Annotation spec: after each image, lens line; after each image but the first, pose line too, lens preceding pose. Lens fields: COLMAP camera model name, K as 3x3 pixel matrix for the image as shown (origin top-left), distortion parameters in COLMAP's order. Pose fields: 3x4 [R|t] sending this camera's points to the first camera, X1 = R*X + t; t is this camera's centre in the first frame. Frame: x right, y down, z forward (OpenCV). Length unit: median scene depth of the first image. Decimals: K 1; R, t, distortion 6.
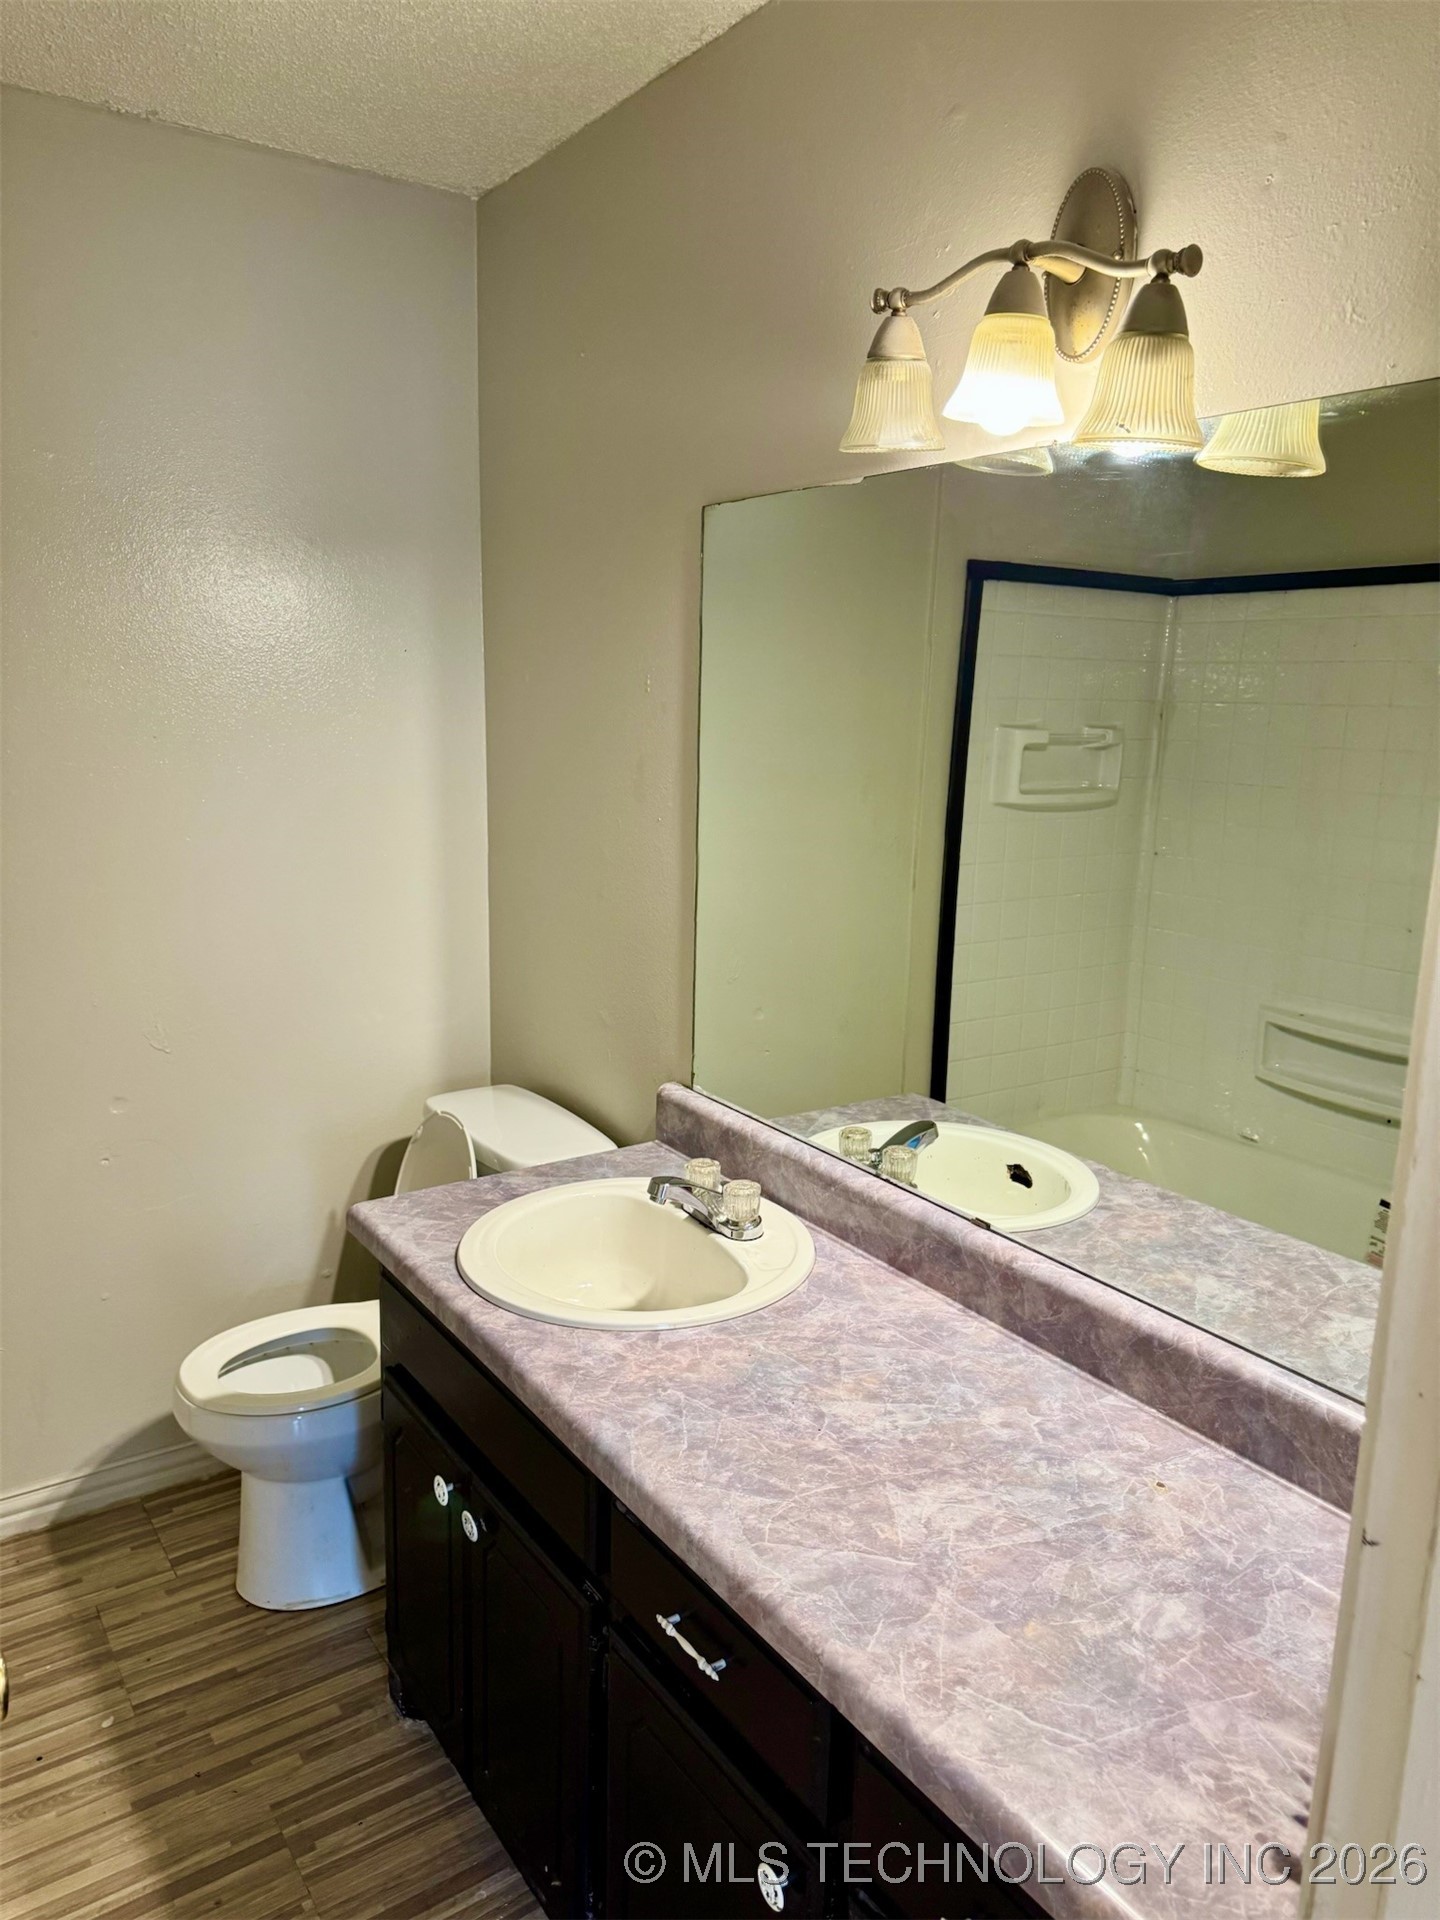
lens RADIAL K [[1347.9, 0, 720.0], [0, 1347.9, 960.0], [0, 0, 1]] dist [0.056798, -0.051272]
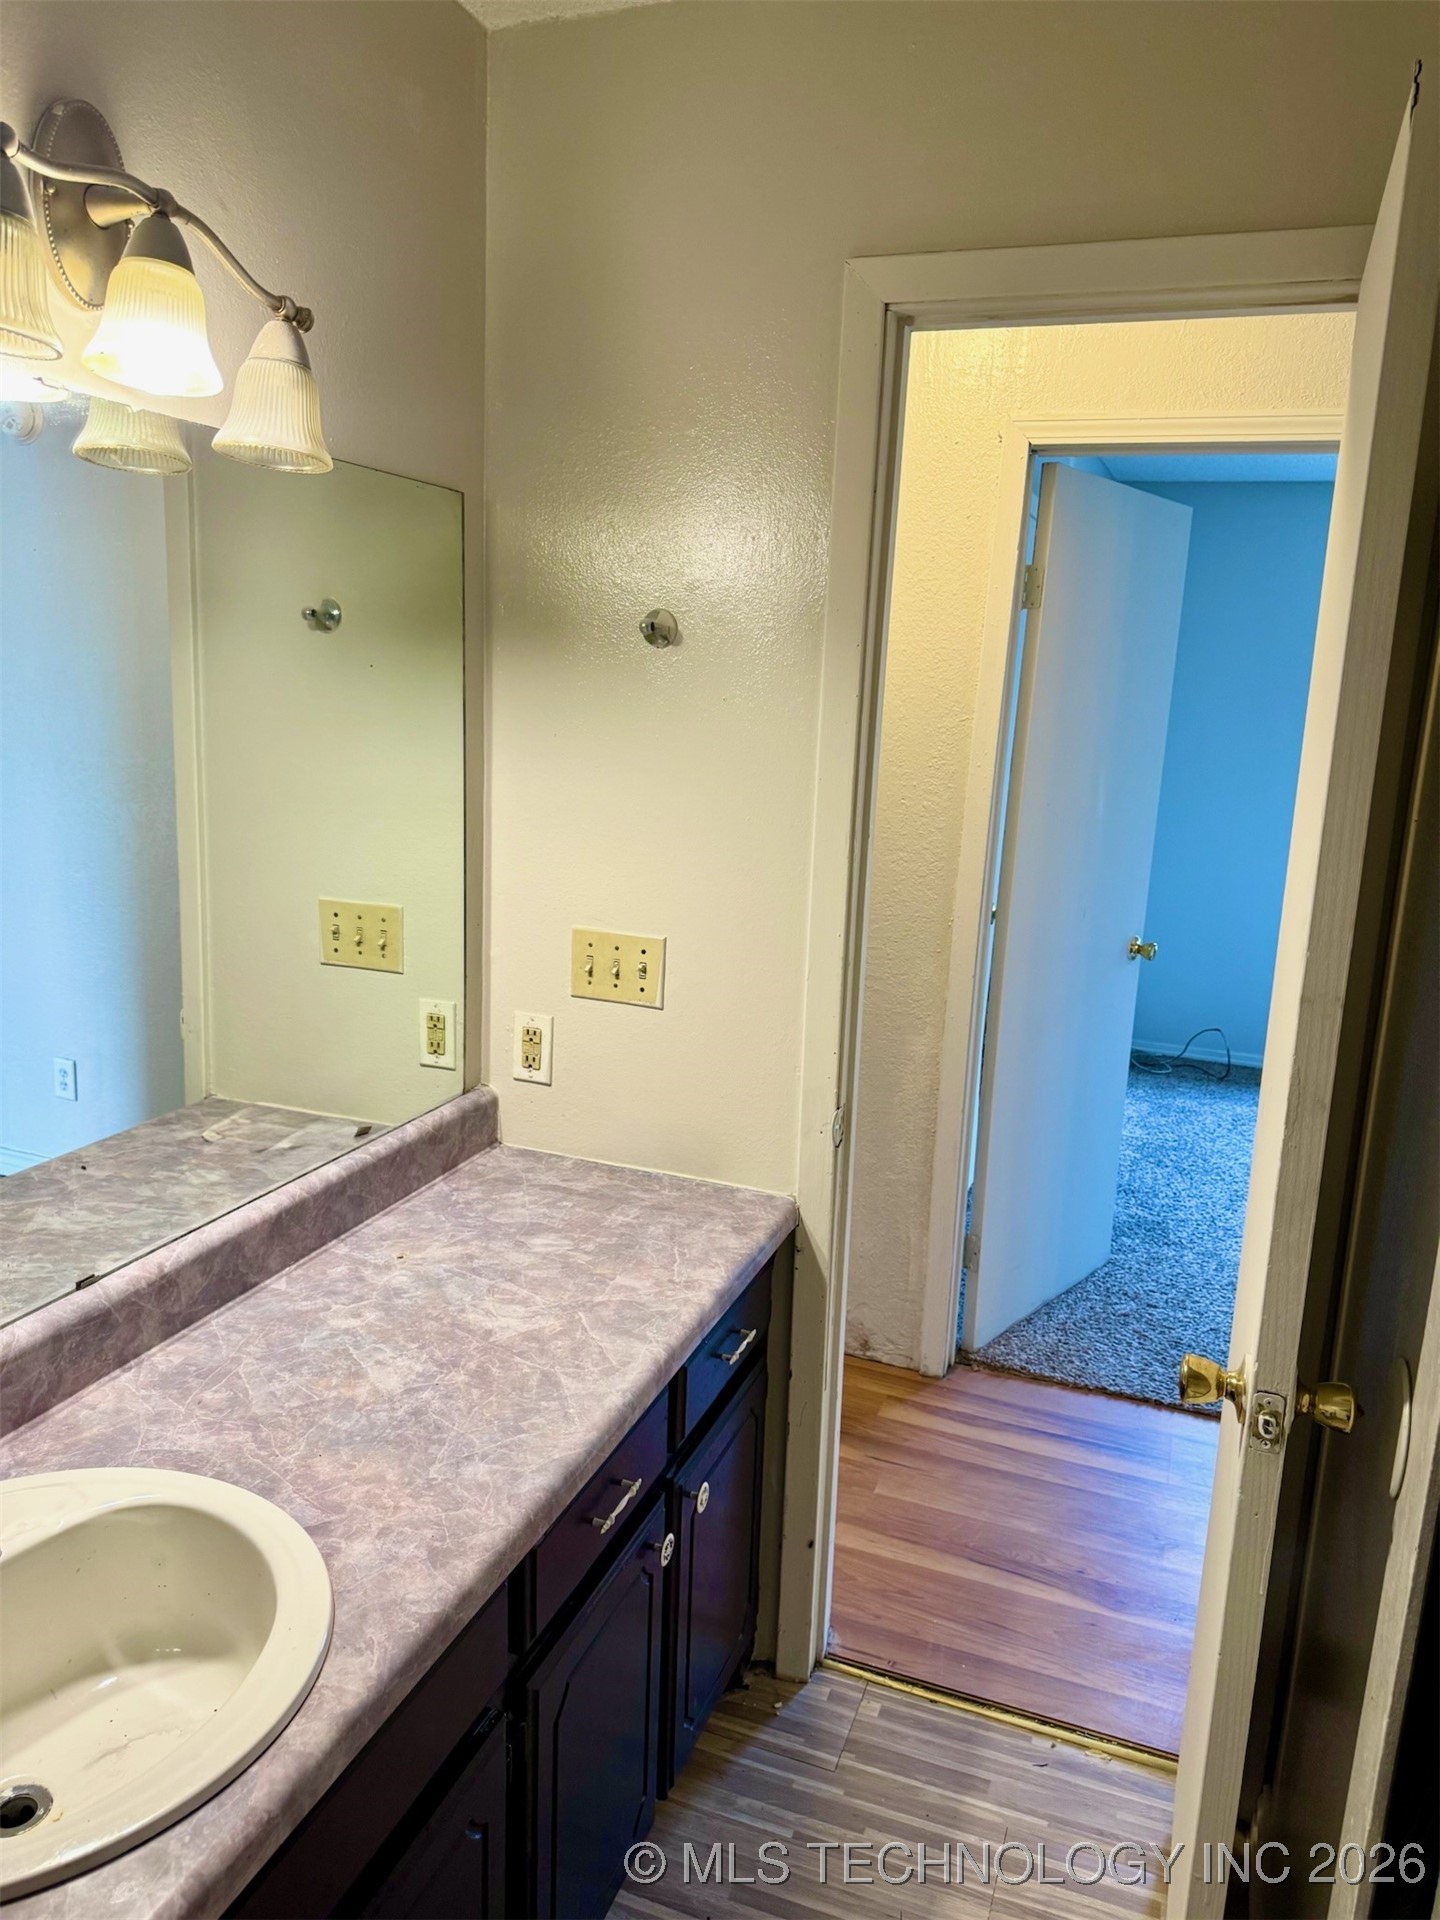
lens RADIAL K [[1347.9, 0, 720.0], [0, 1347.9, 960.0], [0, 0, 1]] dist [0.056798, -0.051272]
pose [[-0.571624, -0.212762, 0.792451, -0.650717], [0.106190, 0.938491, 0.328570, -0.229610], [-0.813615, 0.271969, -0.513871, 1.005669]]
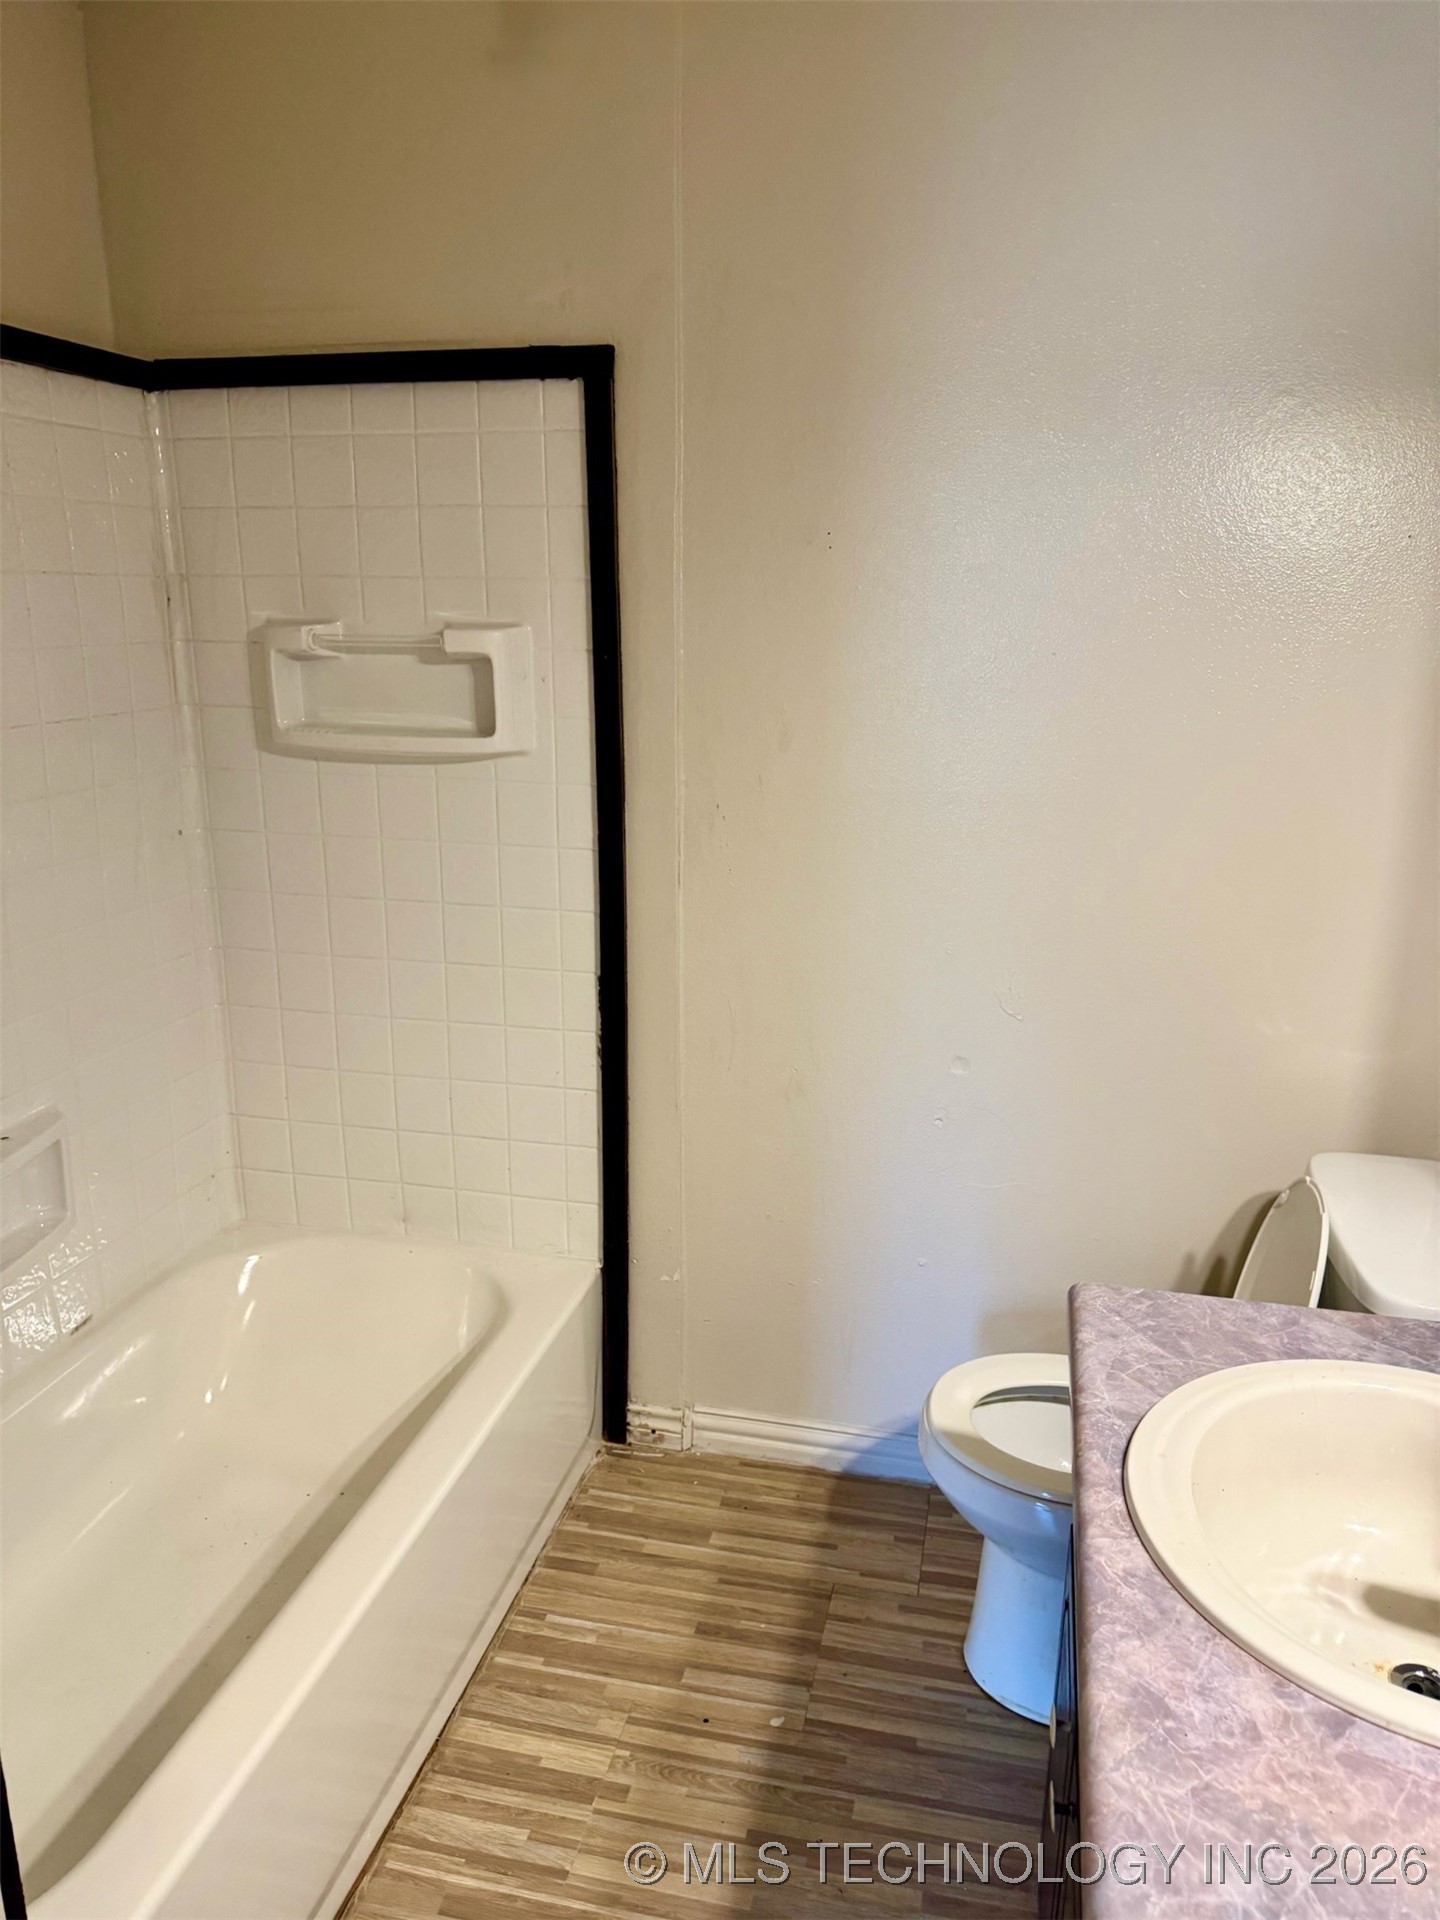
lens RADIAL K [[1373.0, 0, 720.0], [0, 1373.0, 960.0], [0, 0, 1]] dist [0.008291, -0.012138]
pose [[0.678560, 0.177823, -0.712696, 0.114558], [-0.141259, 0.983735, 0.110957, -0.056331], [0.720835, 0.025384, 0.692642, 0.364194]]
